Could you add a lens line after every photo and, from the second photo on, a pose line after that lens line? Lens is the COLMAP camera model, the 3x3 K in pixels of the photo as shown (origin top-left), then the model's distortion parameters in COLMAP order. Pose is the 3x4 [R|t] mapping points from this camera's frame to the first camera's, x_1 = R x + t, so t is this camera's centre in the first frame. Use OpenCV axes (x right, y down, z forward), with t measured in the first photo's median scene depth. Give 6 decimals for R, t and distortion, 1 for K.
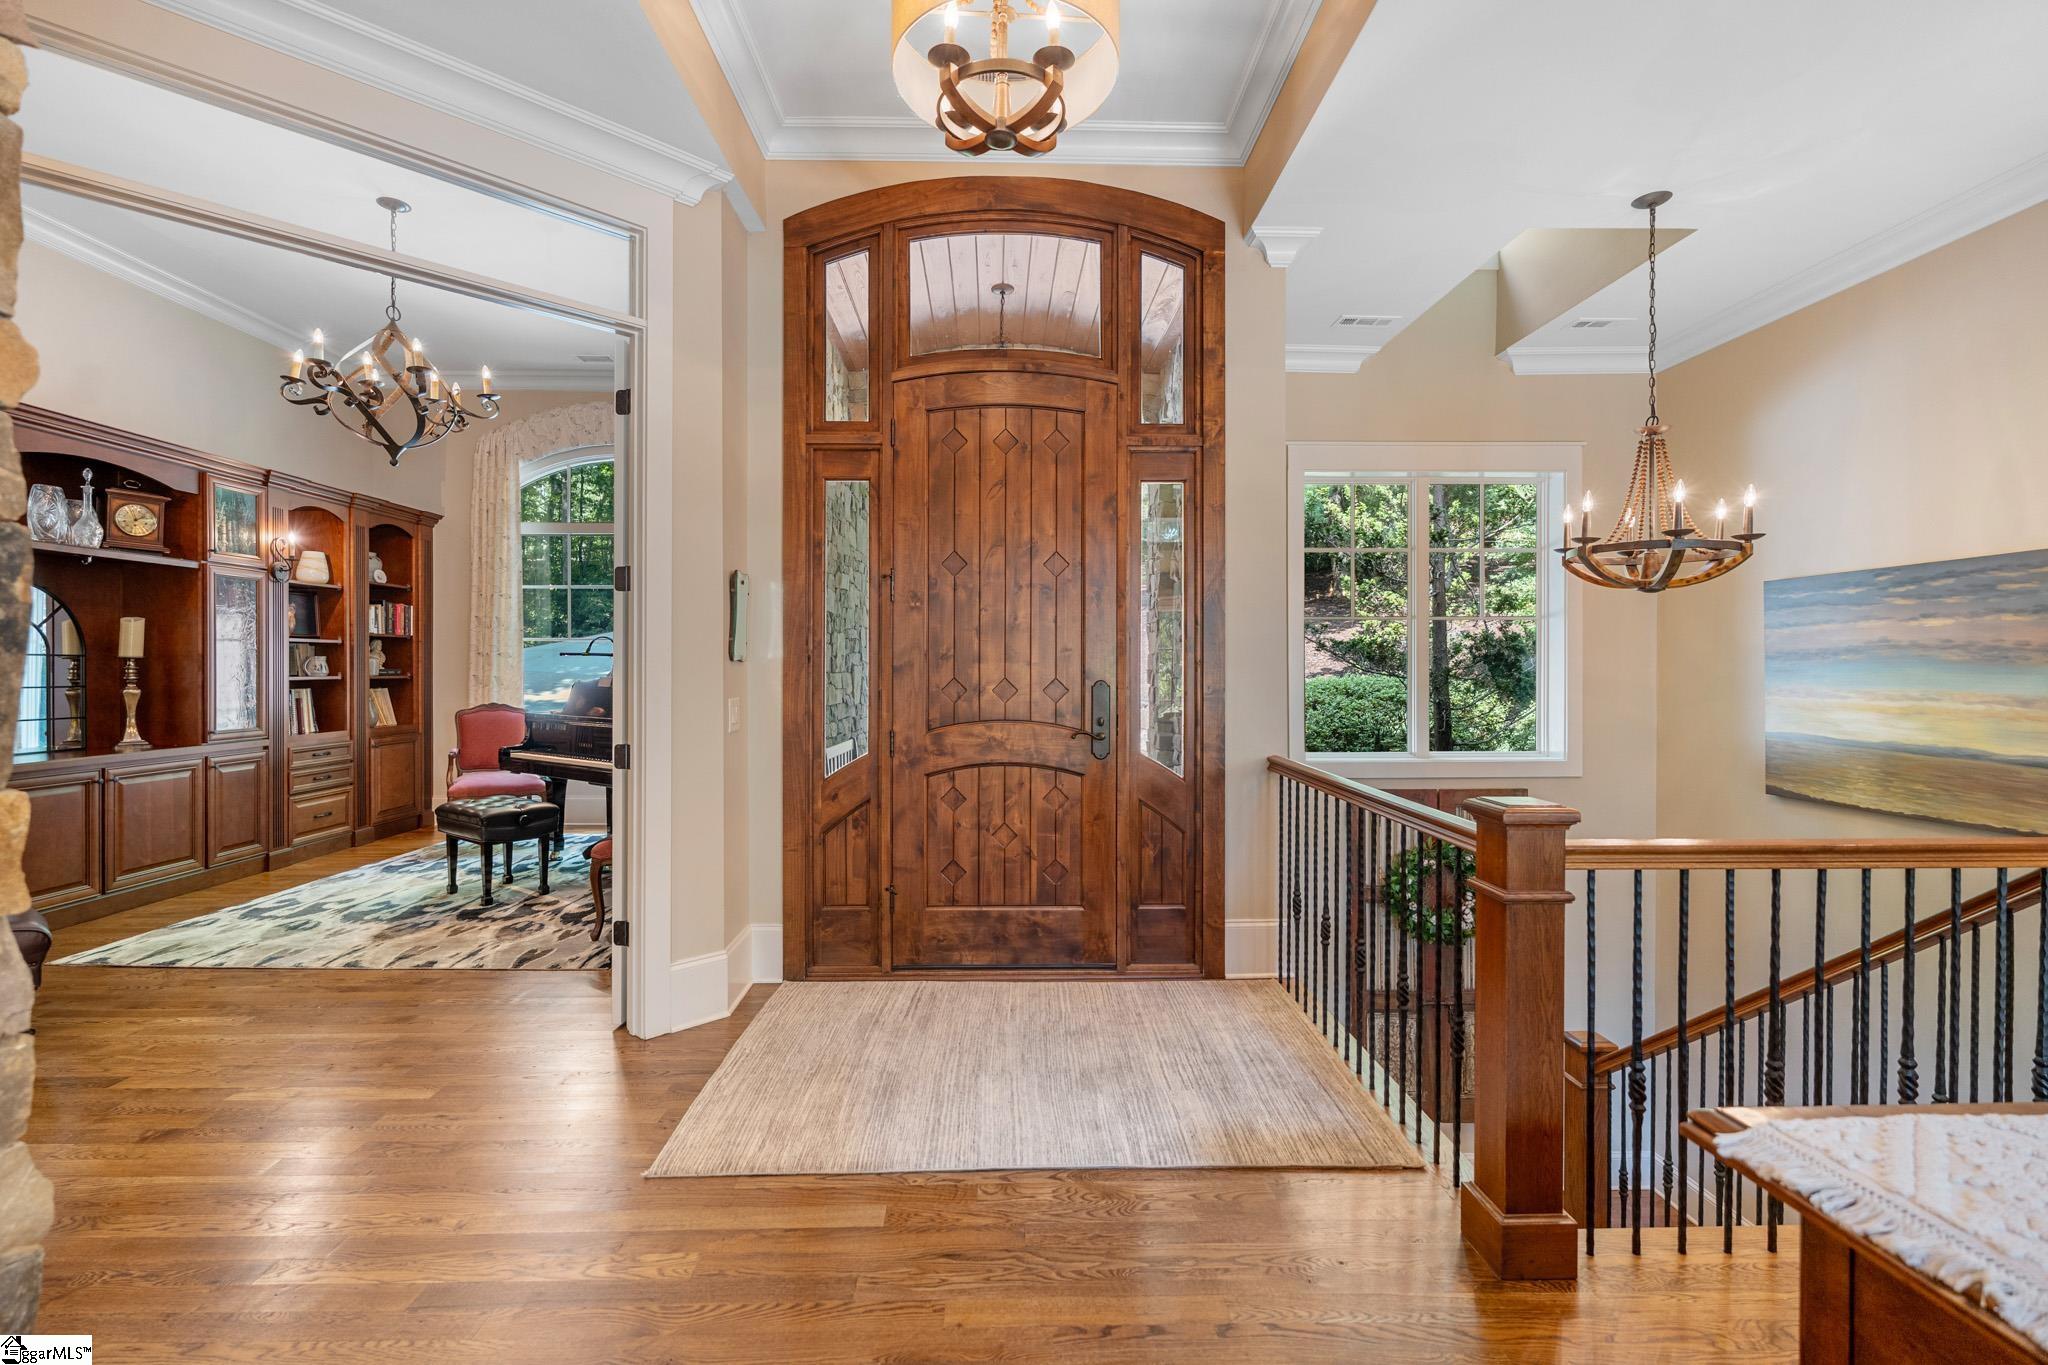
lens RADIAL K [[915.6, 0, 1014.0], [0, 915.6, 673.7], [0, 0, 1]] dist [-0.003102, 0.000040]
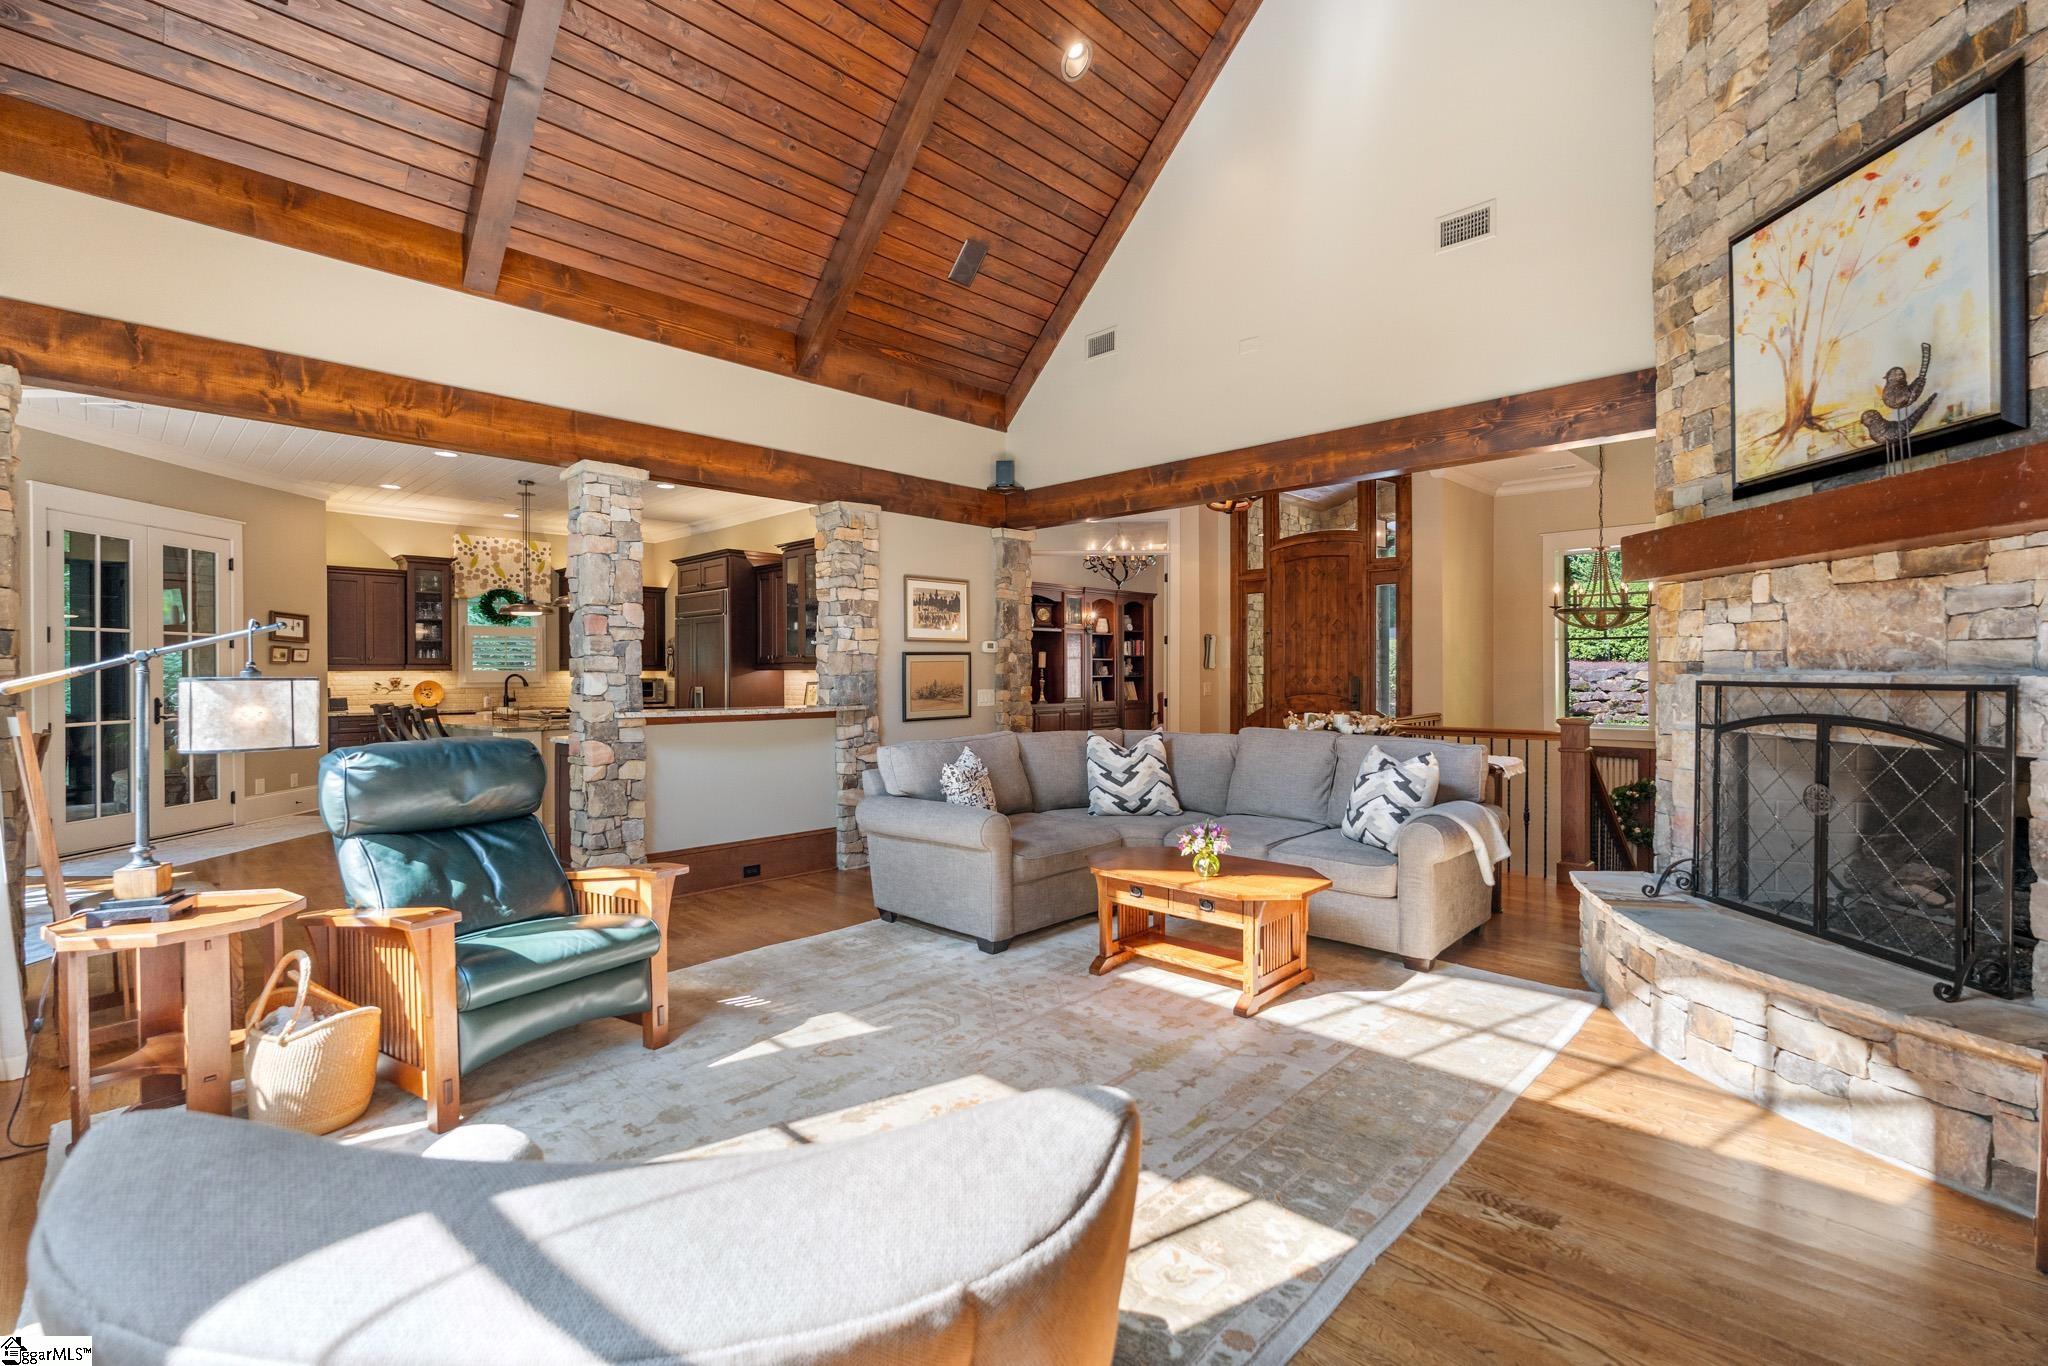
lens RADIAL K [[915.6, 0, 1021.2], [0, 915.6, 678.6], [0, 0, 1]] dist [-0.003102, 0.000040]
pose [[0.702854, 0.000252, -0.711334, 0.765888], [0.002587, 0.999992, 0.002911, 0.003238], [0.711329, -0.003886, 0.702848, -0.792534]]
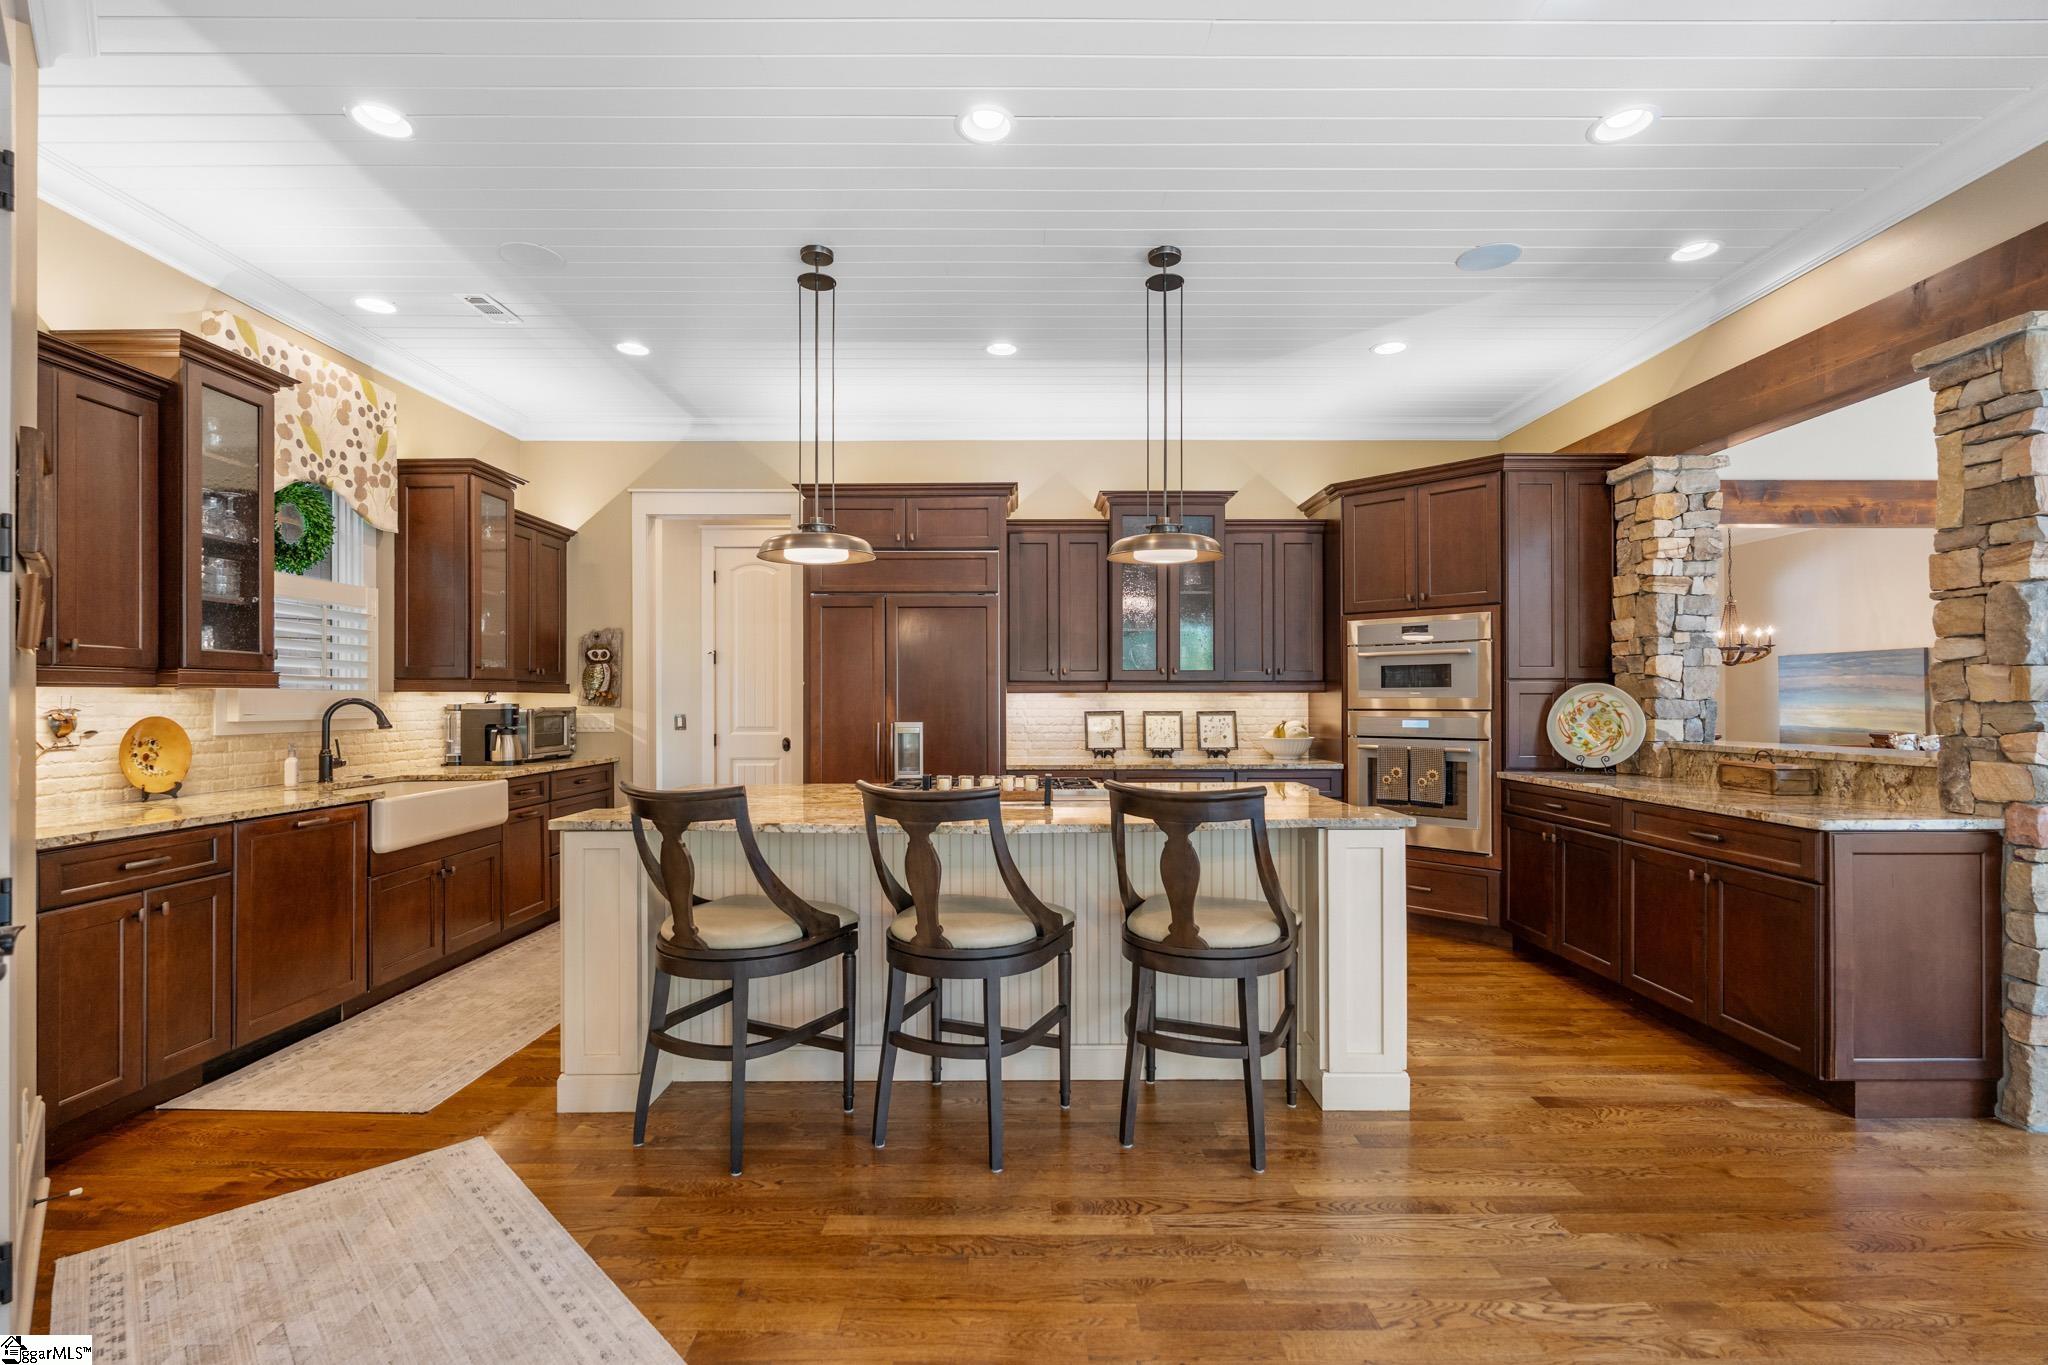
lens RADIAL K [[915.6, 0, 1024.0], [0, 915.6, 695.3], [0, 0, 1]] dist [-0.003102, 0.000040]
pose [[0.999858, -0.003855, -0.016422, -0.750491], [0.003723, 0.999961, -0.008061, 0.002127], [0.016452, 0.007998, 0.999833, -0.961258]]
